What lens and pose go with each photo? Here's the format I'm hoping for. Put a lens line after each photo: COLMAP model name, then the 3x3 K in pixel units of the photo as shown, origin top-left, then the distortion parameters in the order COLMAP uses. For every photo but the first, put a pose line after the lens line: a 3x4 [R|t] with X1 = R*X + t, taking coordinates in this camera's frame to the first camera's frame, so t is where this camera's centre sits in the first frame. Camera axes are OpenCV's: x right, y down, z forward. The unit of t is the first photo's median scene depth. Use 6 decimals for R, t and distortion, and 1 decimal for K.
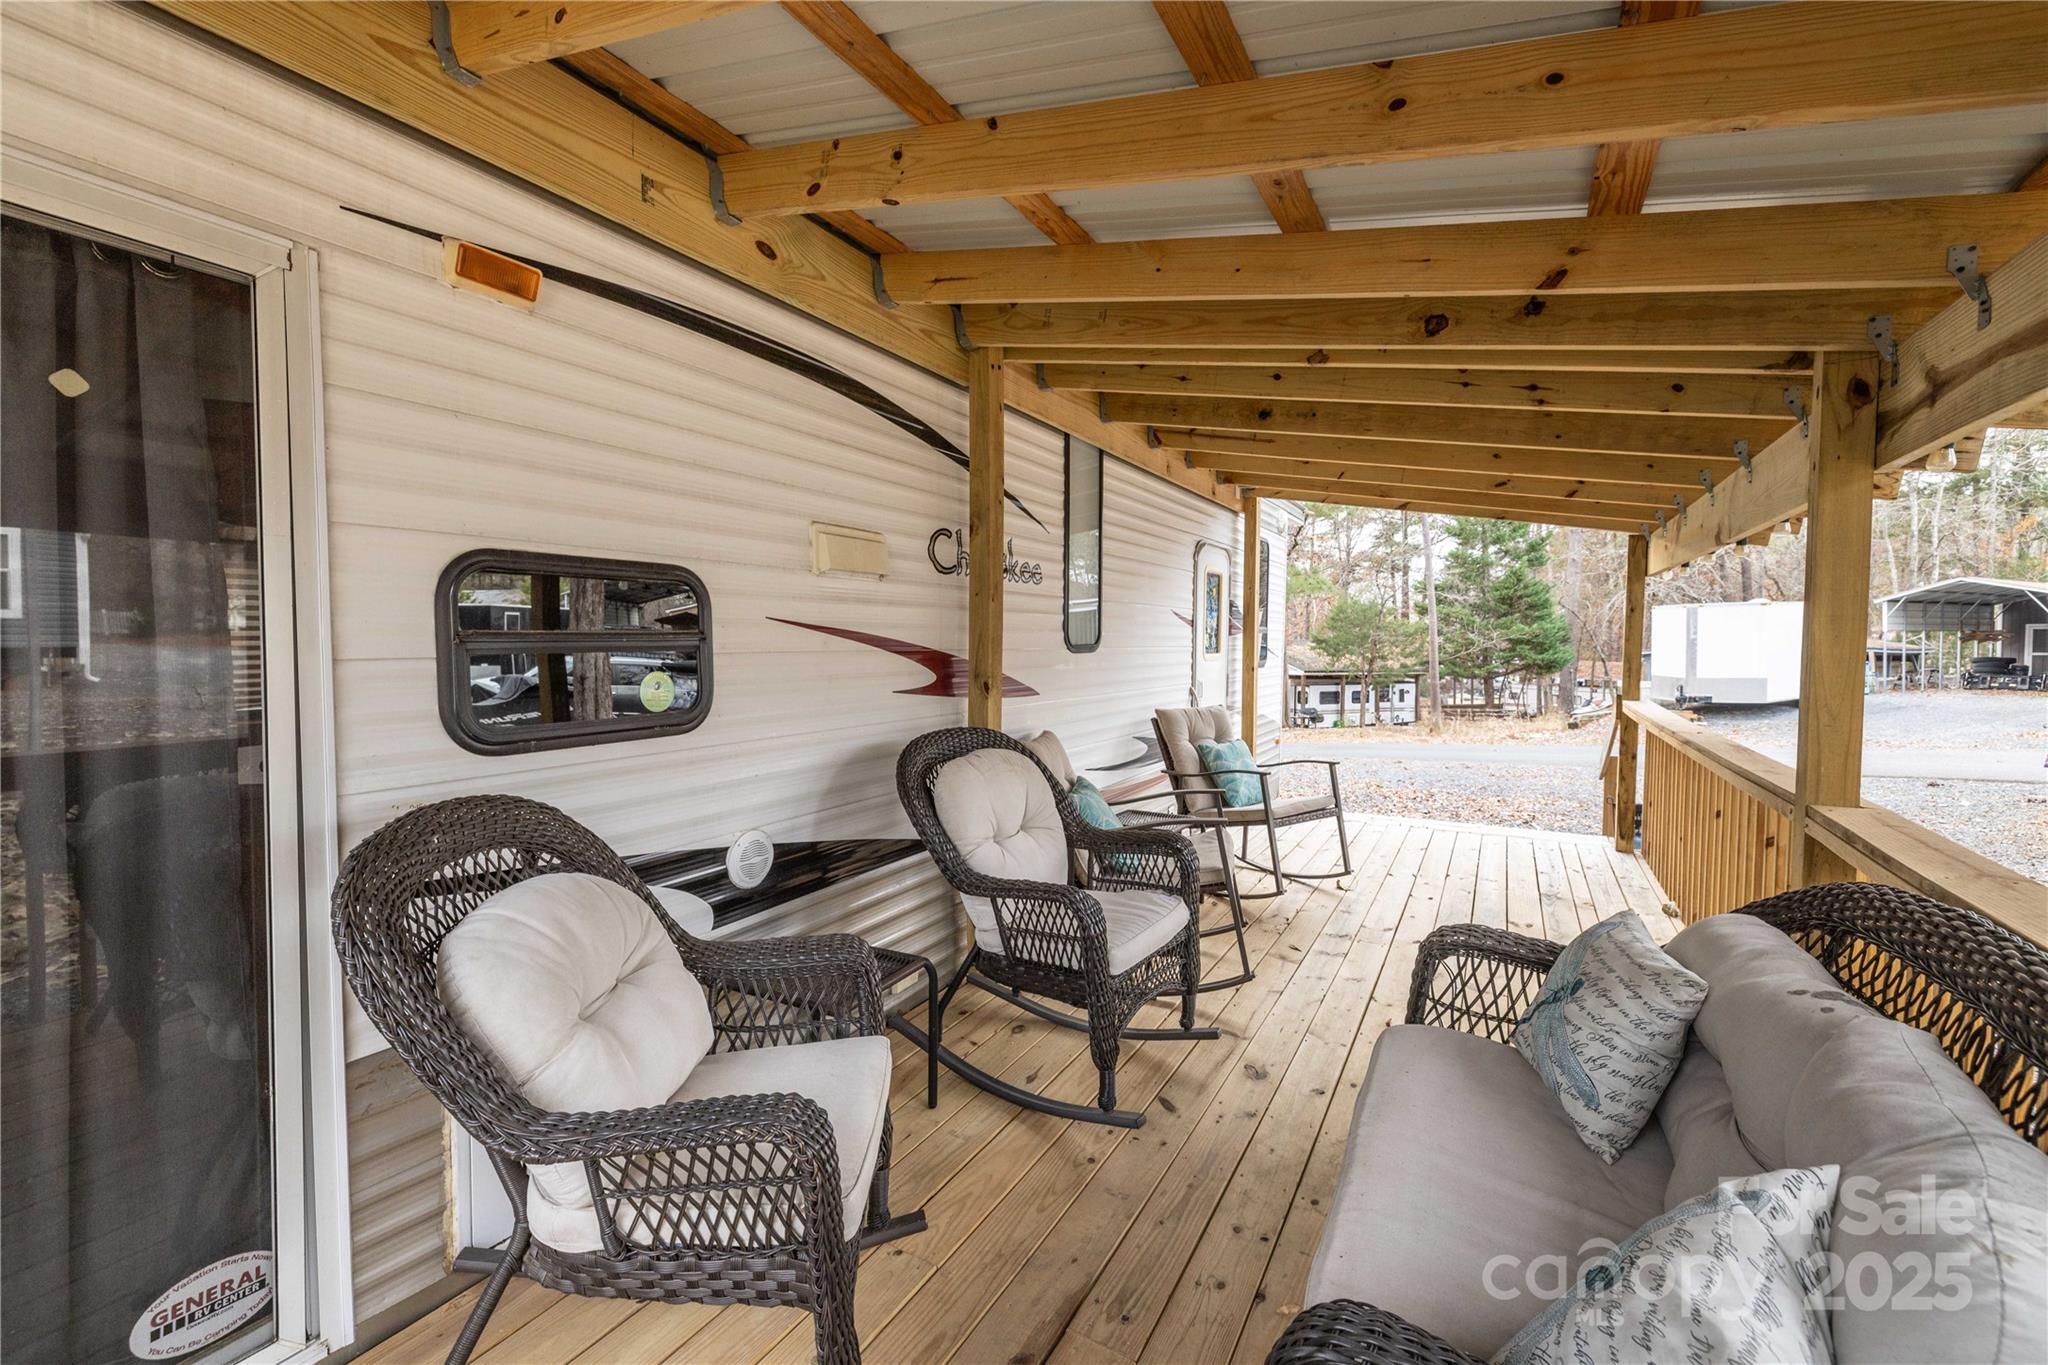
lens RADIAL K [[868.5, 0, 1025.7], [0, 868.5, 670.8], [0, 0, 1]] dist [0.000155, 0.000061]
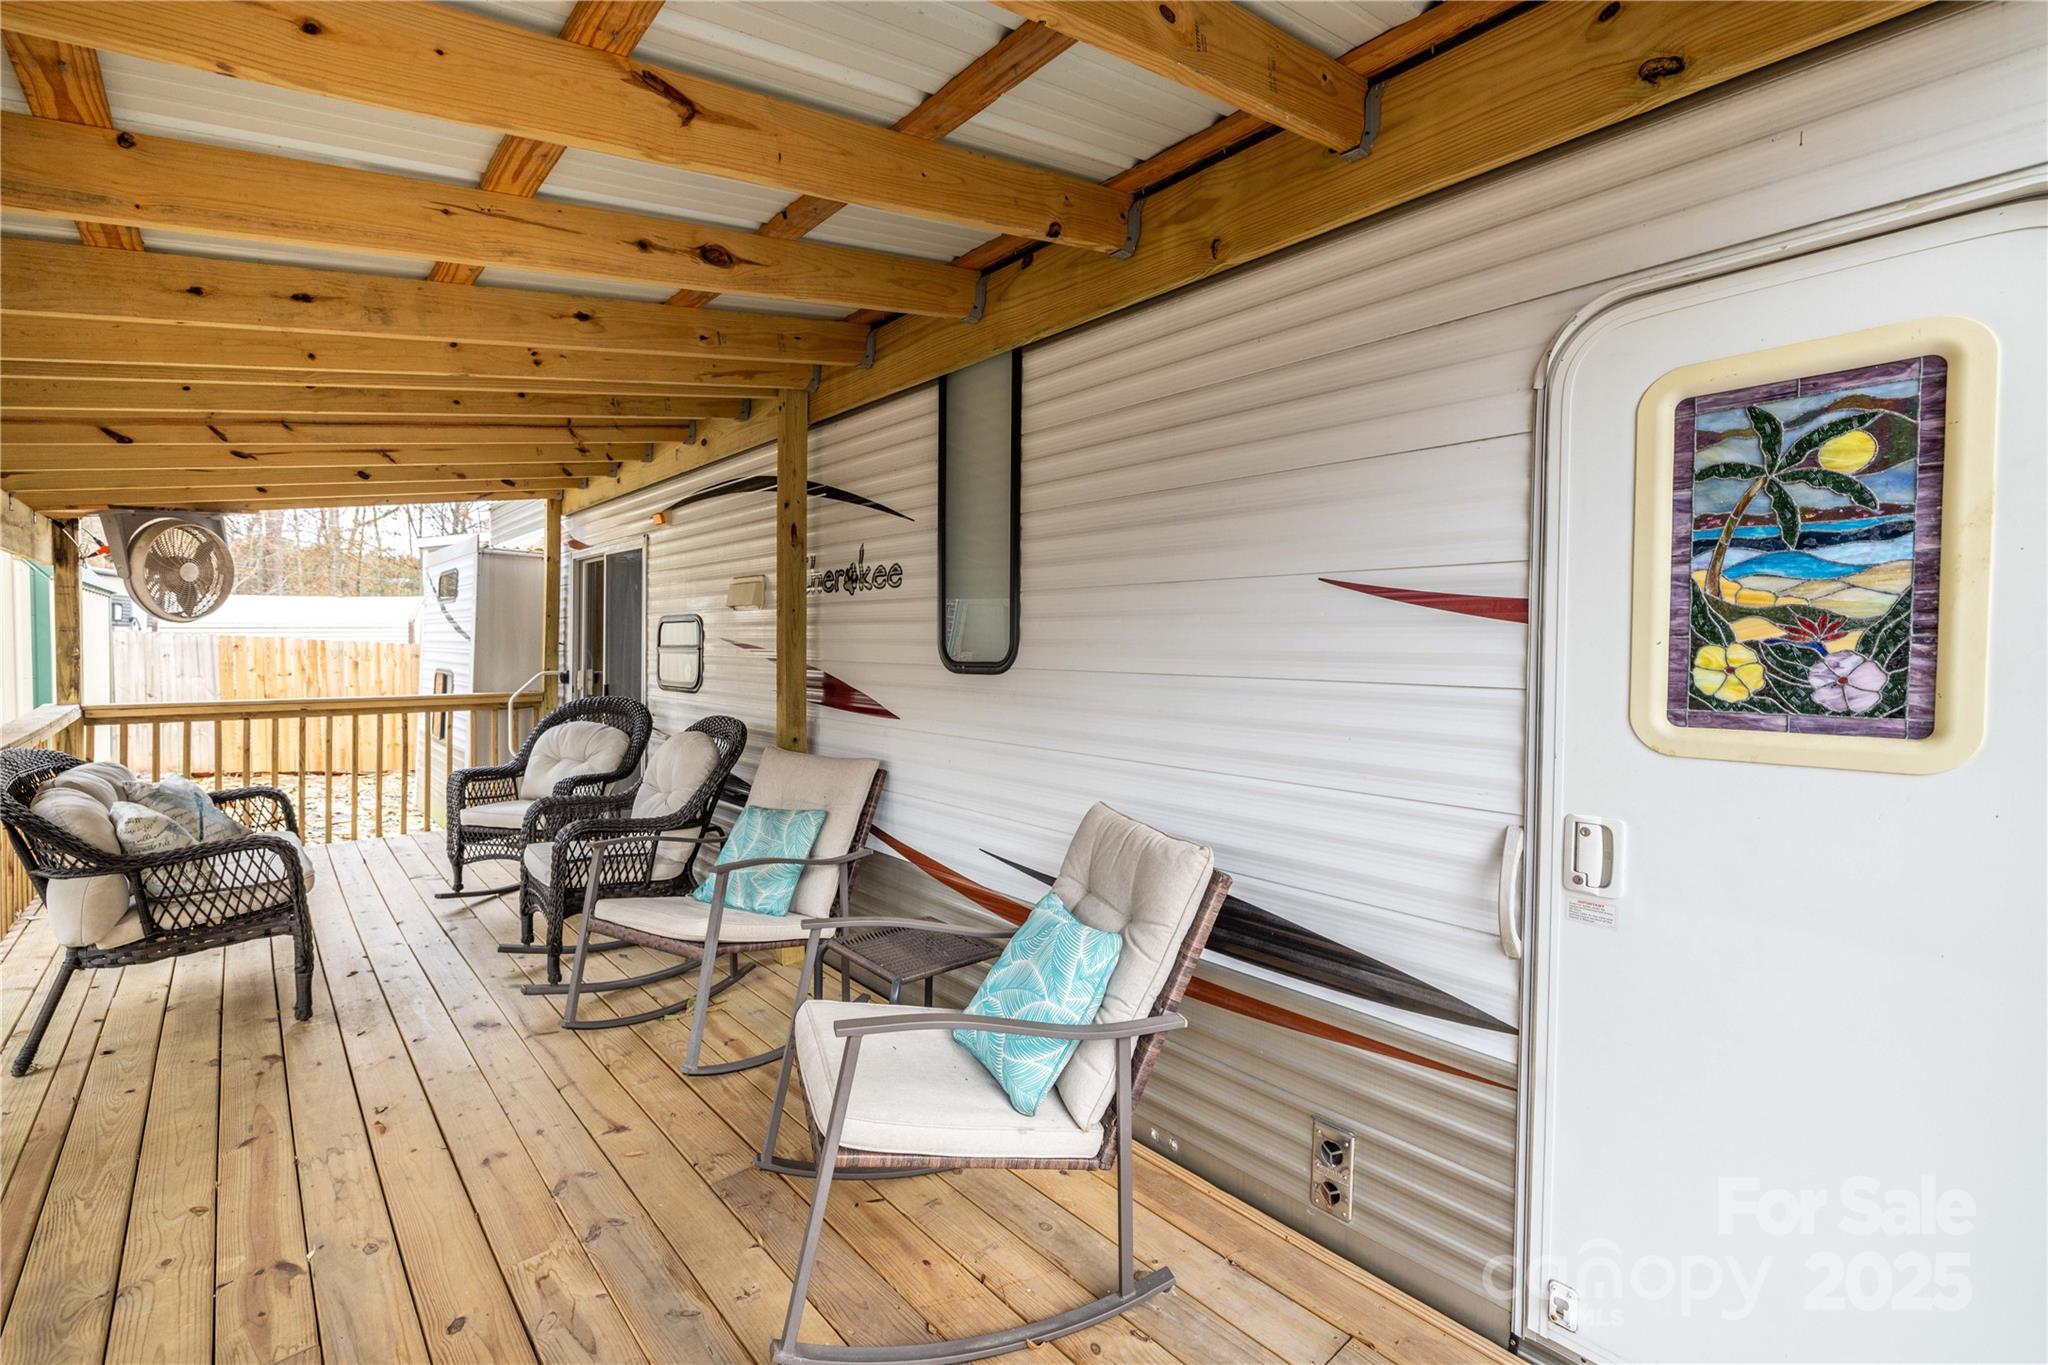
lens RADIAL K [[868.5, 0, 1025.7], [0, 868.5, 670.8], [0, 0, 1]] dist [0.000155, 0.000061]
pose [[-0.317319, 0.011507, -0.948249, 0.611709], [-0.051119, 0.998265, 0.029220, -0.039348], [0.946940, 0.057745, -0.316180, 1.099921]]
